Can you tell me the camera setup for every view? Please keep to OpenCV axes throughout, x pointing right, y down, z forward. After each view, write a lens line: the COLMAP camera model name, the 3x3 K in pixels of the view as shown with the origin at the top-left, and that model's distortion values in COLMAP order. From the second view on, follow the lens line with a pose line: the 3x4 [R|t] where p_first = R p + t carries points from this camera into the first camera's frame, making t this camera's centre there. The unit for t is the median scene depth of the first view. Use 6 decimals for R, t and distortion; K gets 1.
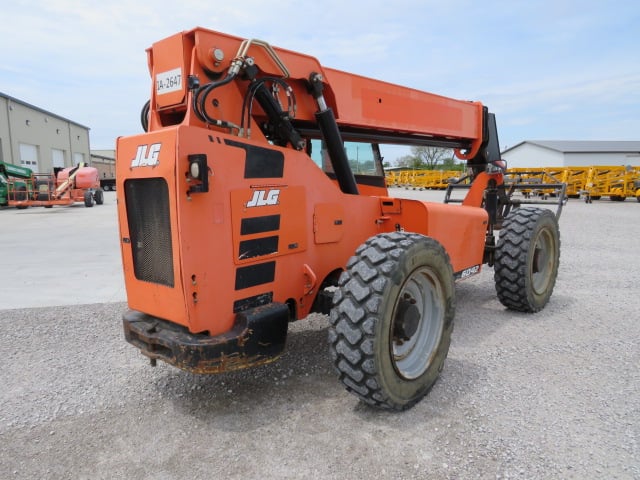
lens RADIAL K [[450.1, 0, 318.6], [0, 450.1, 237.8], [0, 0, 1]] dist [-0.008728, -0.001604]
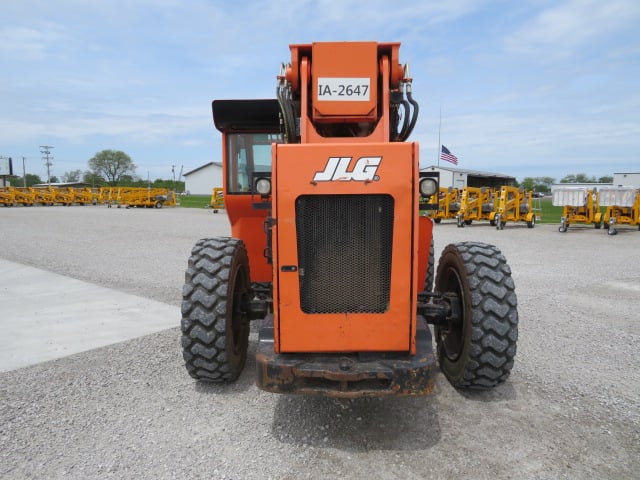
lens RADIAL K [[450.1, 0, 318.6], [0, 450.1, 237.8], [0, 0, 1]] dist [-0.008728, -0.001604]
pose [[0.774235, -0.046567, 0.631182, -0.953593], [0.071329, 0.997356, -0.013913, -0.036928], [-0.628866, 0.055793, 0.775510, 0.336569]]
